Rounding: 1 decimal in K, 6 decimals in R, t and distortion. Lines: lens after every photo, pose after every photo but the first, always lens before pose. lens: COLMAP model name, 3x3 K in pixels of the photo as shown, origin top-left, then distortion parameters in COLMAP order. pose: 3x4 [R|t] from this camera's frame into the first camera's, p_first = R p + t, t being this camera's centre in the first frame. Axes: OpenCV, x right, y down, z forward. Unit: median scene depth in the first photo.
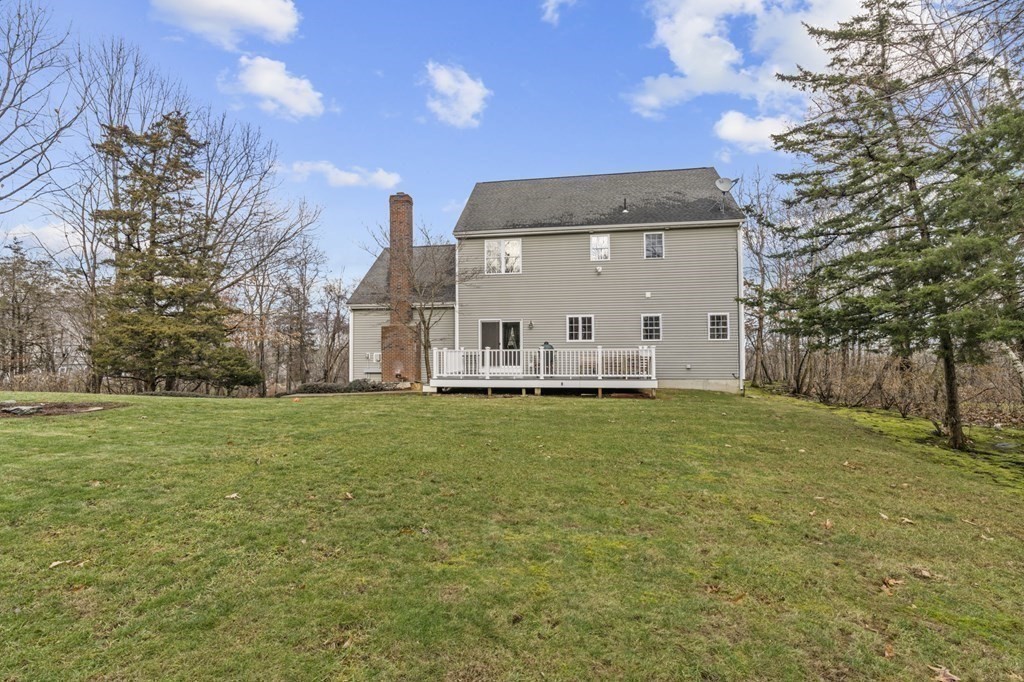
lens RADIAL K [[459.9, 0, 508.9], [0, 459.9, 346.2], [0, 0, 1]] dist [-0.003314, 0.000583]
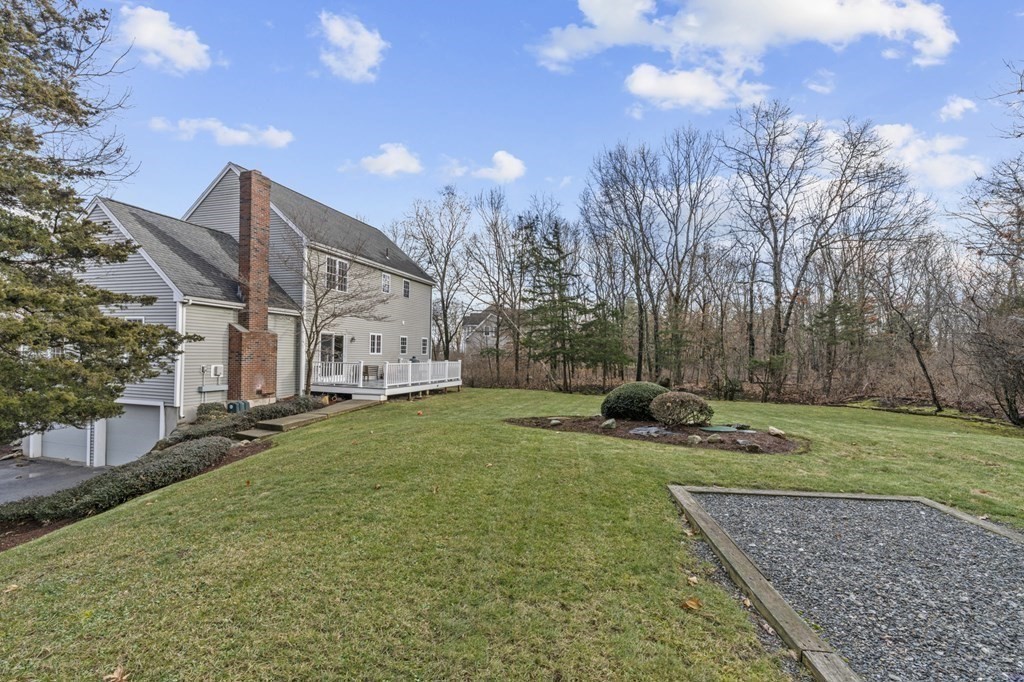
lens RADIAL K [[459.9, 0, 508.9], [0, 459.9, 346.2], [0, 0, 1]] dist [-0.003314, 0.000583]
pose [[0.148463, 0.028679, 0.988502, -1.037457], [-0.023754, 0.999394, -0.025427, -0.009168], [-0.988633, -0.019706, 0.149054, 0.452128]]
